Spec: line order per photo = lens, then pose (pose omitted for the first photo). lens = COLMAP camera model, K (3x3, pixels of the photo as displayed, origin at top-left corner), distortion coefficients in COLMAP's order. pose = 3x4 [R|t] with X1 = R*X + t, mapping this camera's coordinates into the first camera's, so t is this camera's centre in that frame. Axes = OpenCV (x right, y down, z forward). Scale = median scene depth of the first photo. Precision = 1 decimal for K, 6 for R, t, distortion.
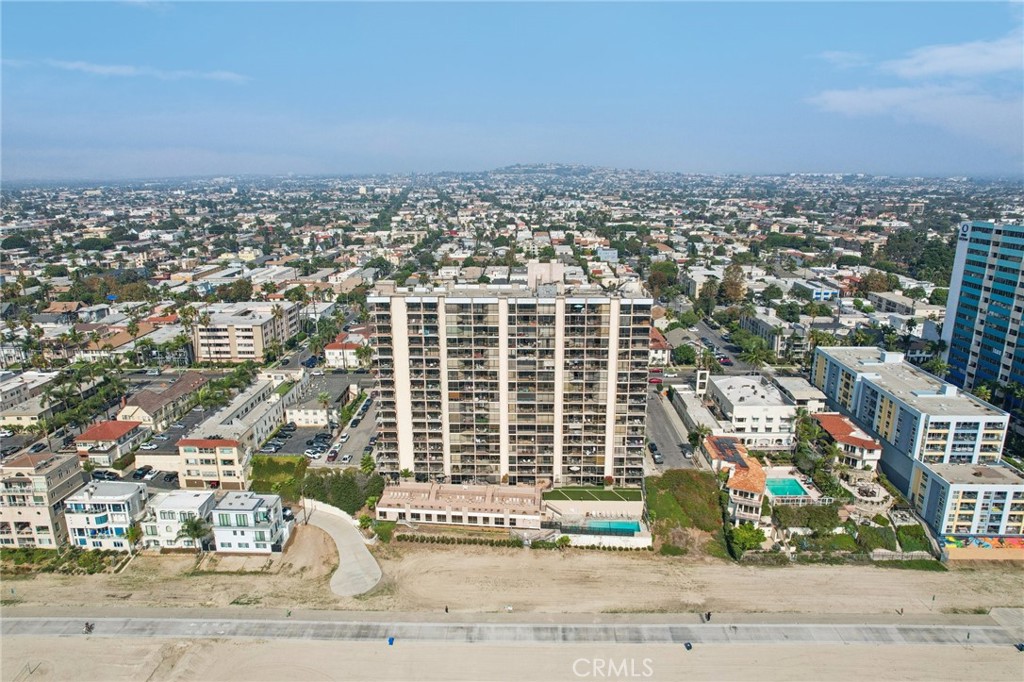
lens RADIAL K [[659.4, 0, 507.5], [0, 659.4, 343.1], [0, 0, 1]] dist [-0.037502, 0.007637]
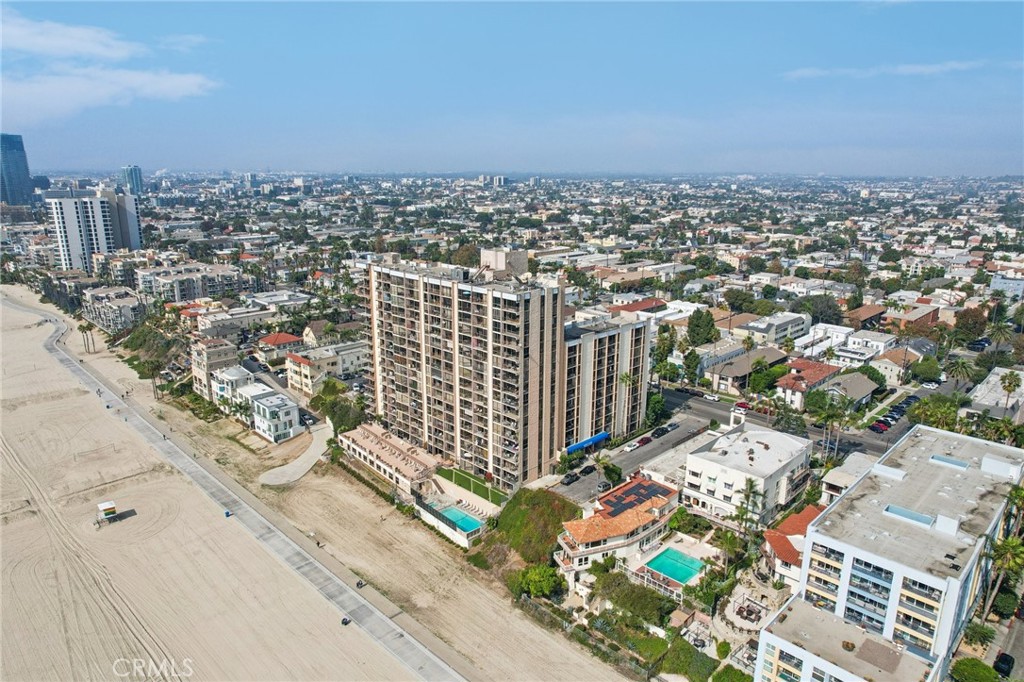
lens RADIAL K [[659.4, 0, 506.2], [0, 659.4, 340.7], [0, 0, 1]] dist [-0.037502, 0.007637]
pose [[0.726312, 0.184260, -0.662208, 0.803521], [-0.185648, 0.980183, 0.069117, -0.063024], [0.661821, 0.072737, 0.746125, 0.283430]]
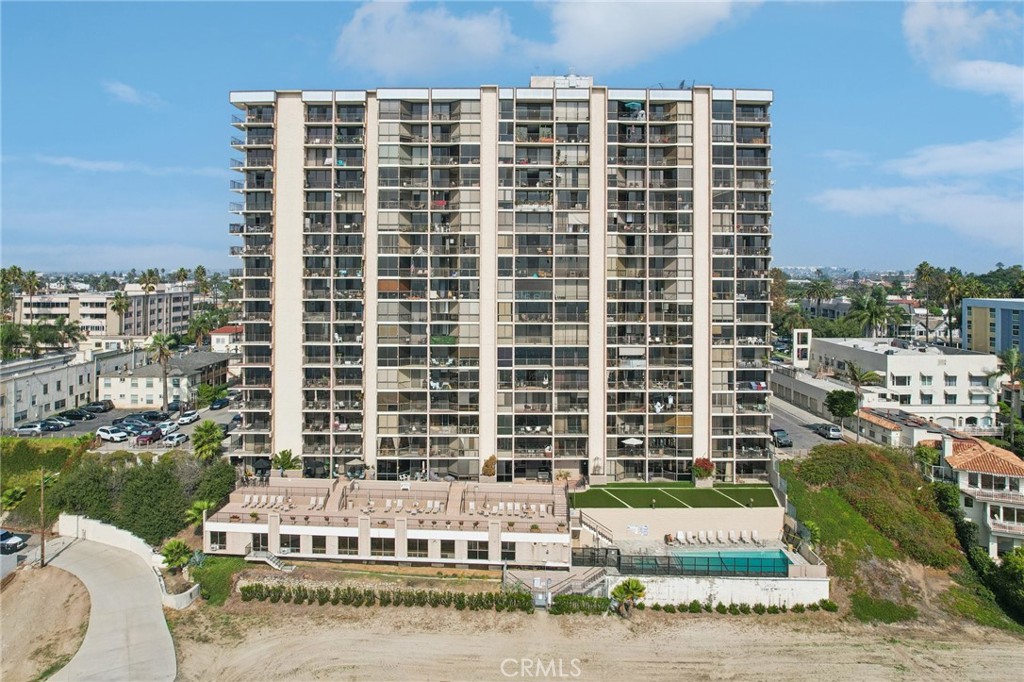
lens RADIAL K [[683.6, 0, 507.5], [0, 683.6, 261.1], [0, 0, 1]] dist [-0.044562, 0.022013]
pose [[0.998961, 0.010478, 0.044362, -0.014625], [0.001852, 0.963084, -0.269193, 0.202675], [-0.045545, 0.268996, 0.962064, 0.497660]]
